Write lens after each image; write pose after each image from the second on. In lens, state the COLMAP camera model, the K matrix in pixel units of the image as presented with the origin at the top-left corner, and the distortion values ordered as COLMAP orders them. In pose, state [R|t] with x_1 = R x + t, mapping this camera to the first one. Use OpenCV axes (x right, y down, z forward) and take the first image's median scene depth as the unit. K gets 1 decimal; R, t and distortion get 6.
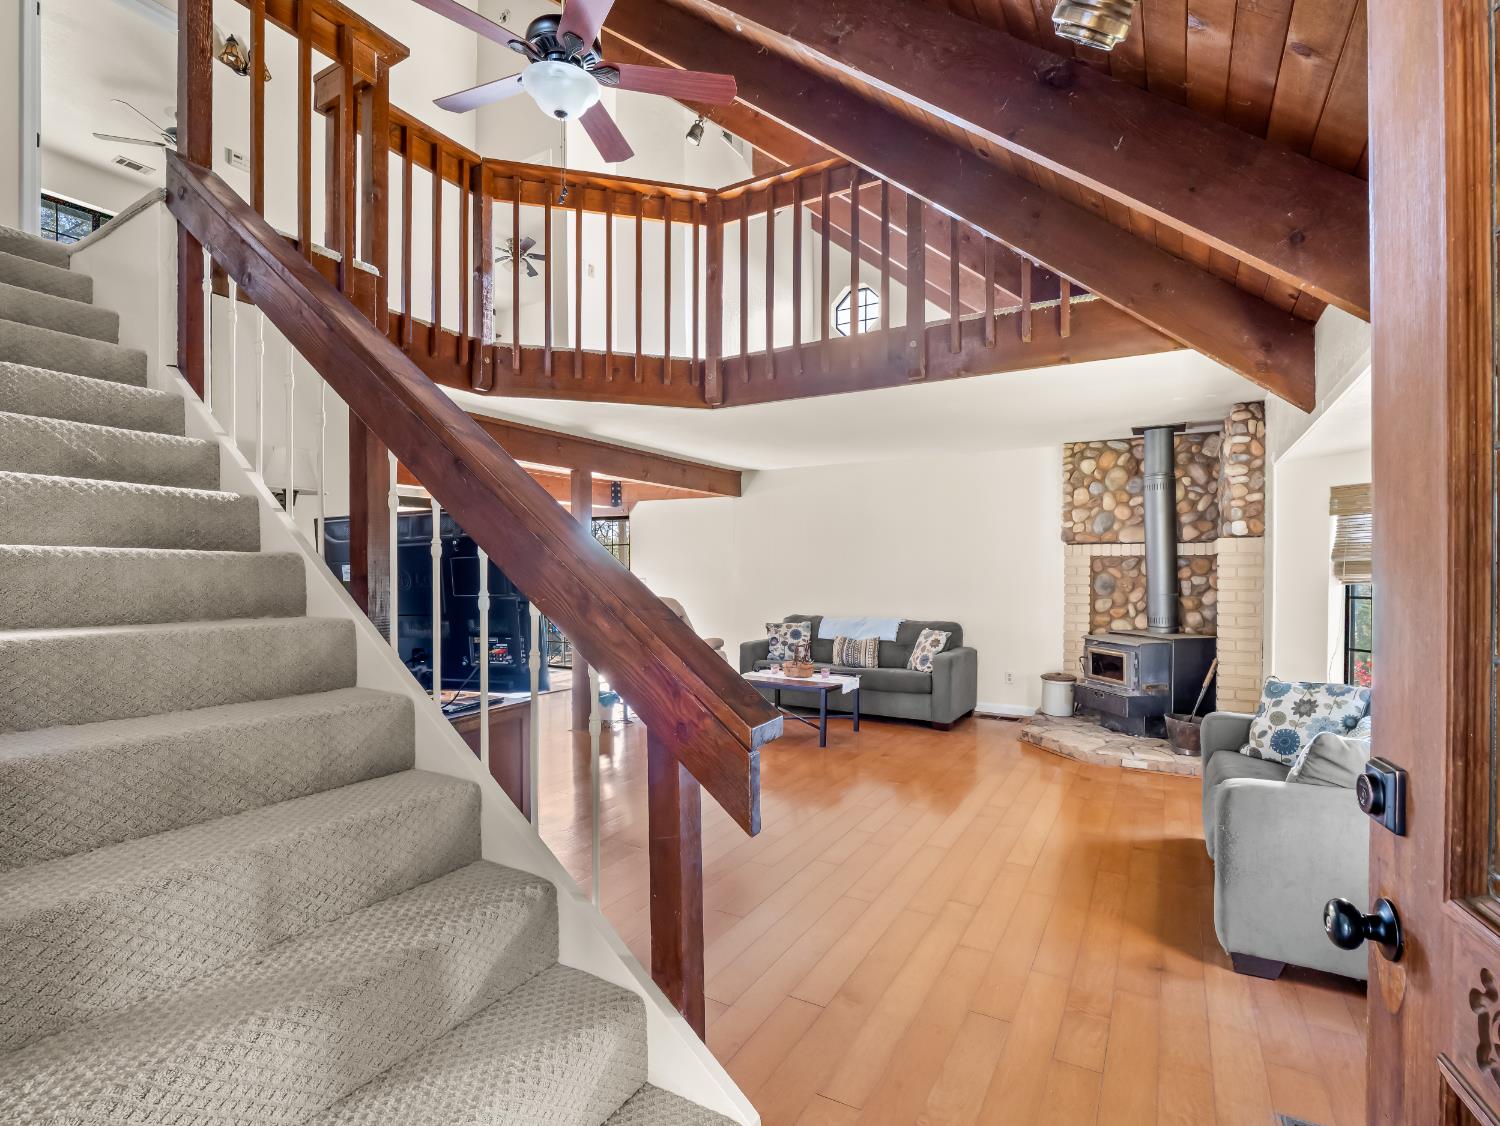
lens RADIAL K [[728.6, 0, 742.5], [0, 728.6, 569.9], [0, 0, 1]] dist [-0.032892, 0.006262]
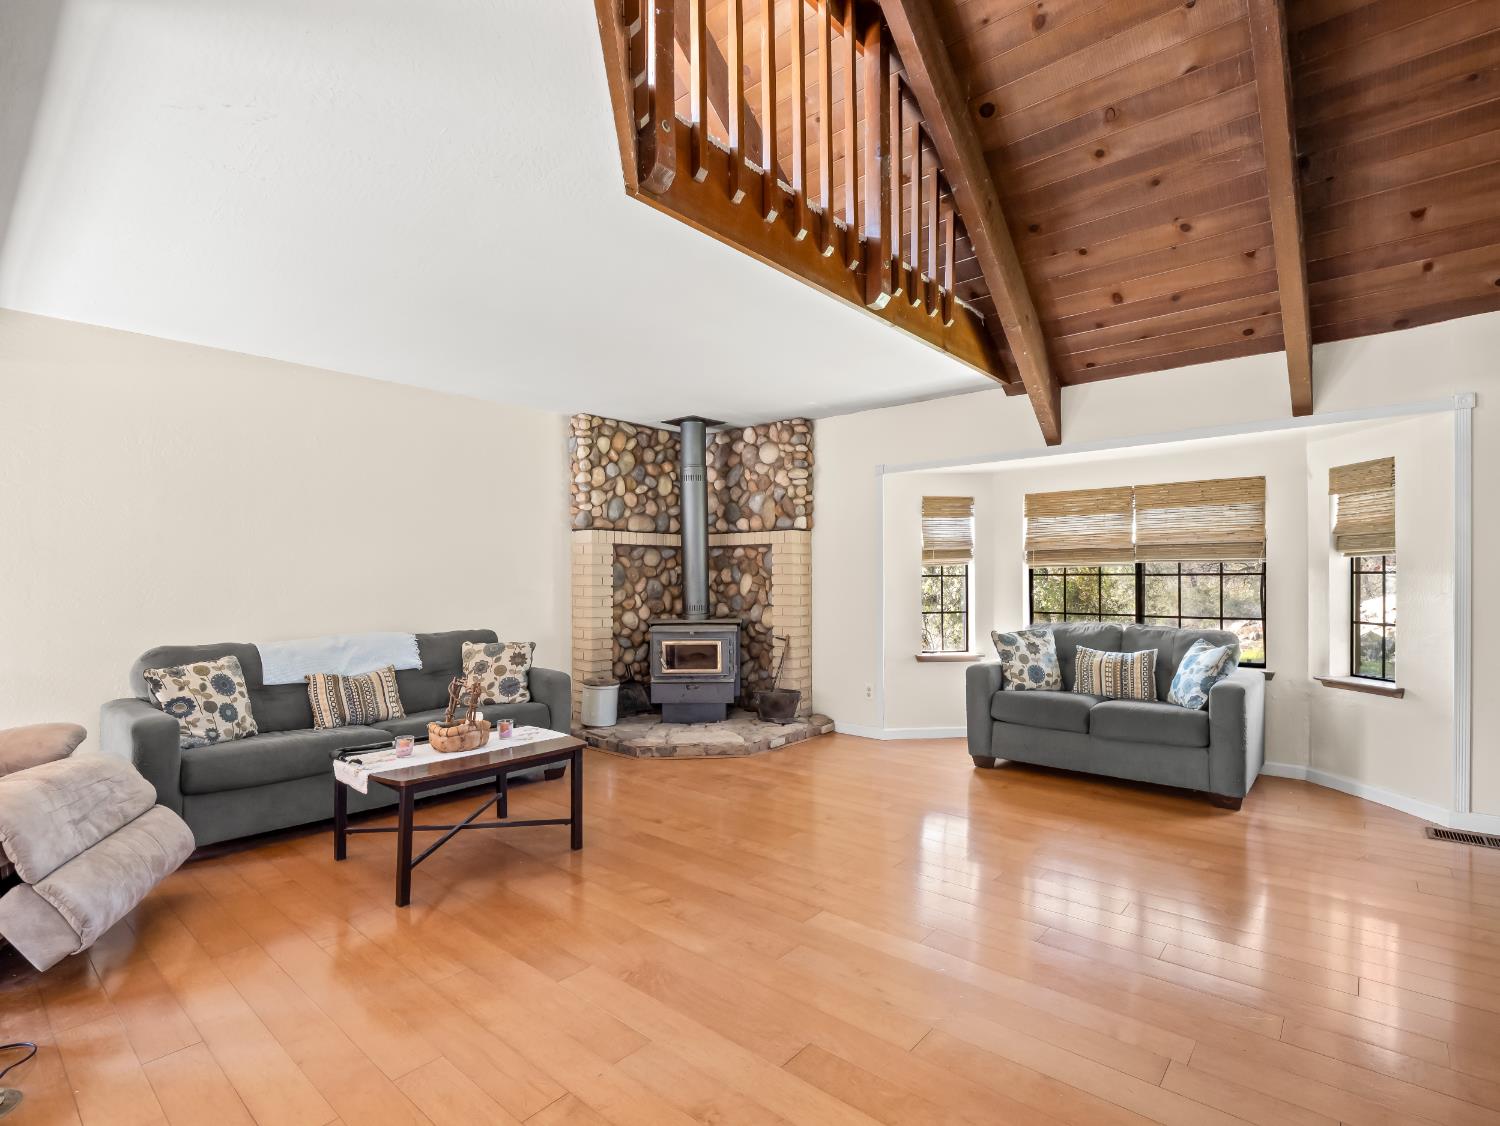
lens RADIAL K [[728.6, 0, 741.2], [0, 728.6, 567.8], [0, 0, 1]] dist [-0.032892, 0.006262]
pose [[0.188129, 0.004046, 0.982136, -0.389170], [0.004868, 0.999975, -0.005052, 0.016986], [-0.982132, 0.005732, 0.188105, 0.667021]]
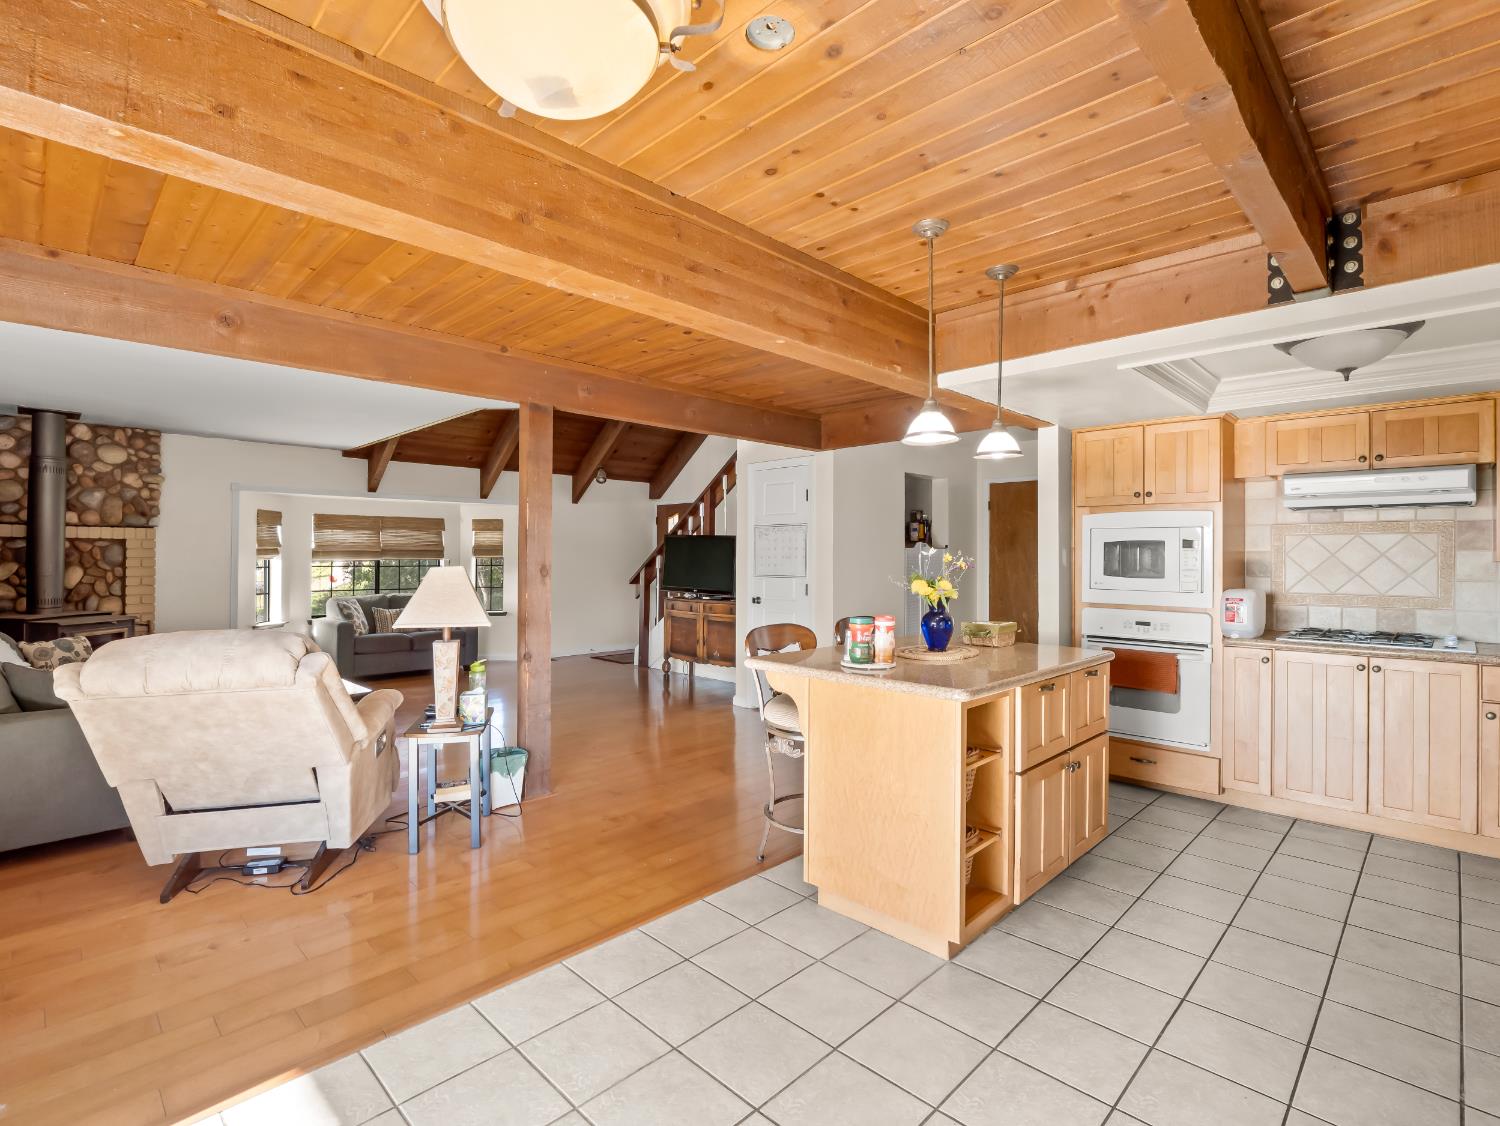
lens RADIAL K [[728.6, 0, 756.6], [0, 728.6, 556.2], [0, 0, 1]] dist [-0.032892, 0.006262]
pose [[-0.970564, -0.005183, 0.240788, -0.570870], [-0.006627, 0.999965, -0.005191, 0.005224], [-0.240753, -0.006634, -0.970564, 1.567879]]
